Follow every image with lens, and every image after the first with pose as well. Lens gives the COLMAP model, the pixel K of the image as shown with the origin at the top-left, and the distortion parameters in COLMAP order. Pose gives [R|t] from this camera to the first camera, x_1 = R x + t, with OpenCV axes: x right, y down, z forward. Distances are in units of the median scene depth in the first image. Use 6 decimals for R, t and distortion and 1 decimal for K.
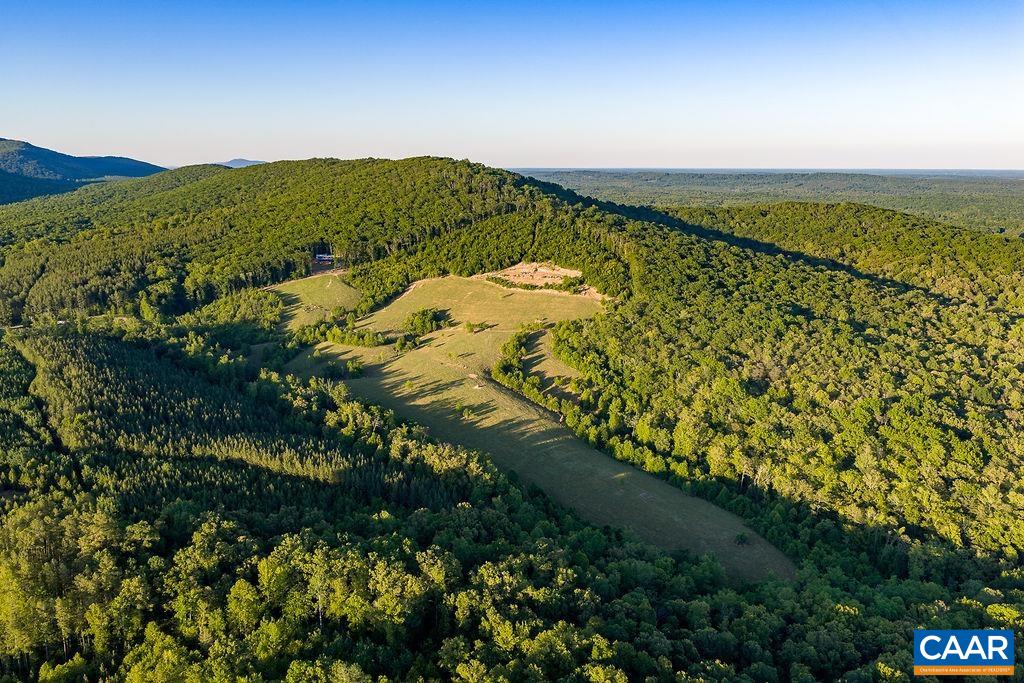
lens RADIAL K [[846.1, 0, 510.4], [0, 846.1, 346.9], [0, 0, 1]] dist [0.021787, -0.043221]
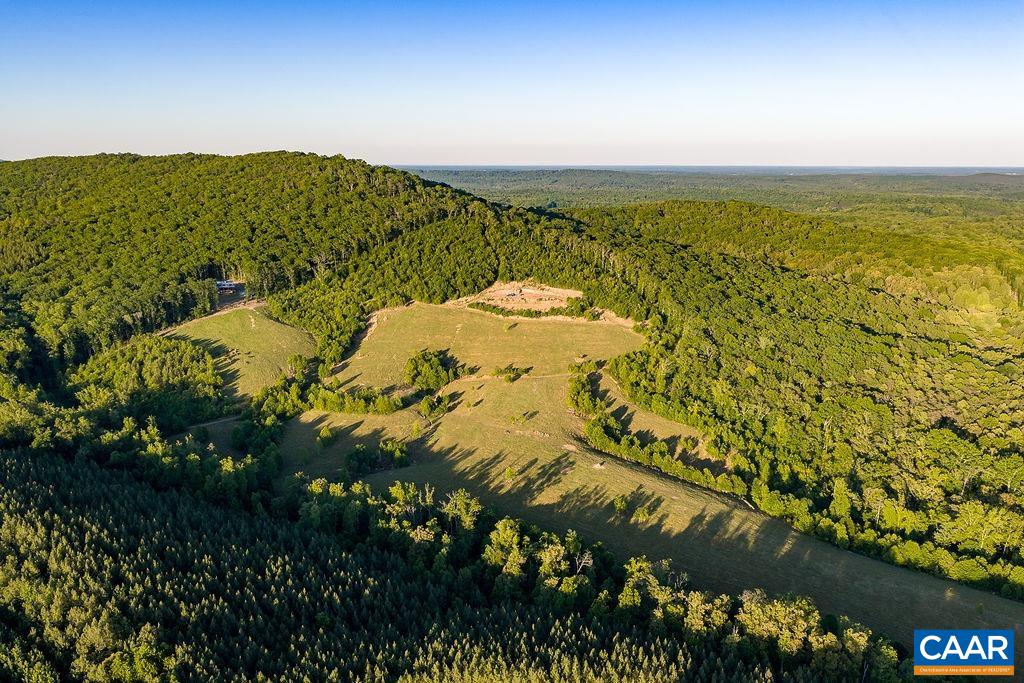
lens RADIAL K [[846.1, 0, 514.9], [0, 846.1, 337.5], [0, 0, 1]] dist [0.021787, -0.043221]
pose [[0.950629, -0.062935, 0.303882, -0.226060], [0.064960, 0.997882, 0.003451, -0.049200], [-0.303455, 0.016460, 0.952703, 0.225483]]
